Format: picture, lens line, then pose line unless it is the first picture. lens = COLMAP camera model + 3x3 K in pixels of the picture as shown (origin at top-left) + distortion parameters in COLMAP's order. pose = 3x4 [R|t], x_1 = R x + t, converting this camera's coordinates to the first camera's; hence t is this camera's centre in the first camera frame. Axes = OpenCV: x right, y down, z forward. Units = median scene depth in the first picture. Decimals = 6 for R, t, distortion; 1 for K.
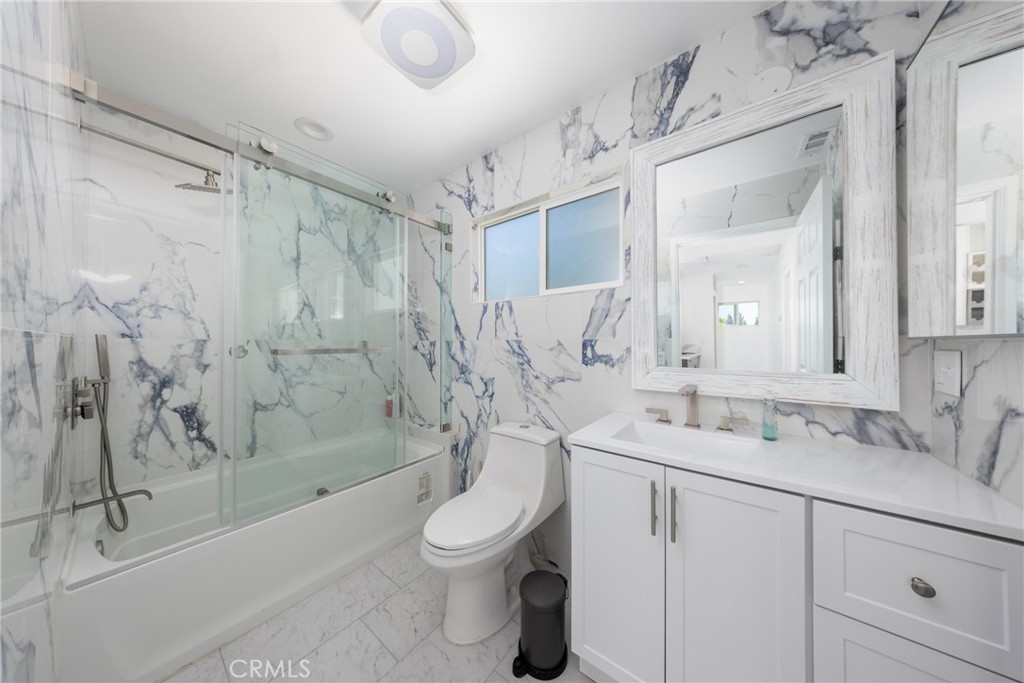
lens RADIAL K [[300.8, 0, 518.1], [0, 300.8, 337.4], [0, 0, 1]] dist [-0.000410, -0.000097]
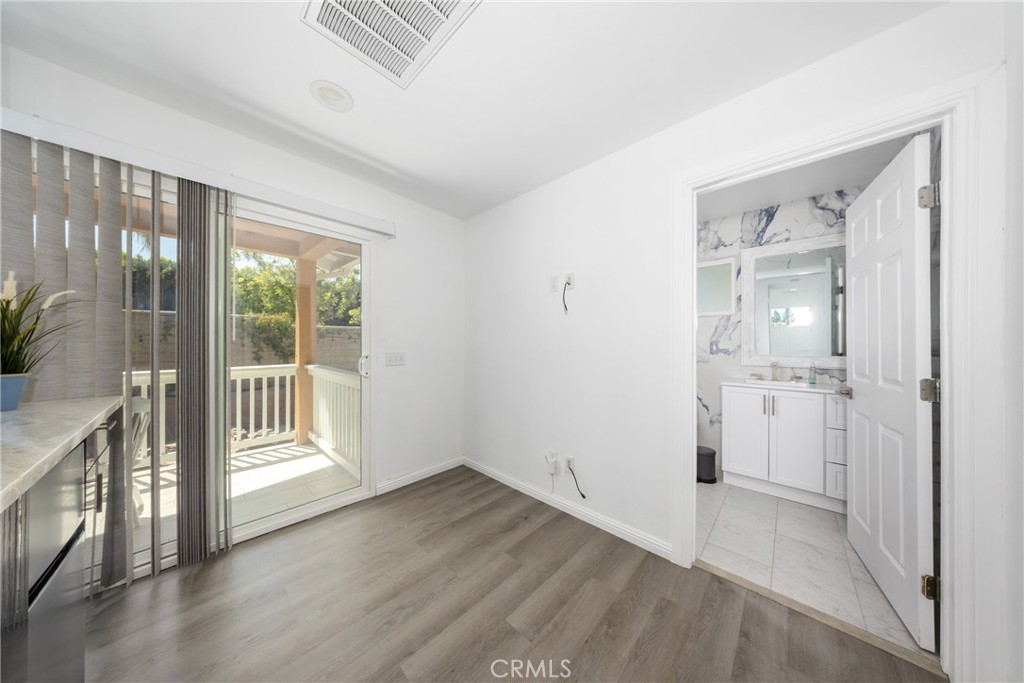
lens RADIAL K [[300.8, 0, 513.6], [0, 300.8, 339.6], [0, 0, 1]] dist [-0.000410, -0.000097]
pose [[0.994442, 0.004746, -0.105175, -1.025748], [-0.003950, 0.999962, 0.007777, -0.016235], [0.105208, -0.007319, 0.994423, -1.303761]]
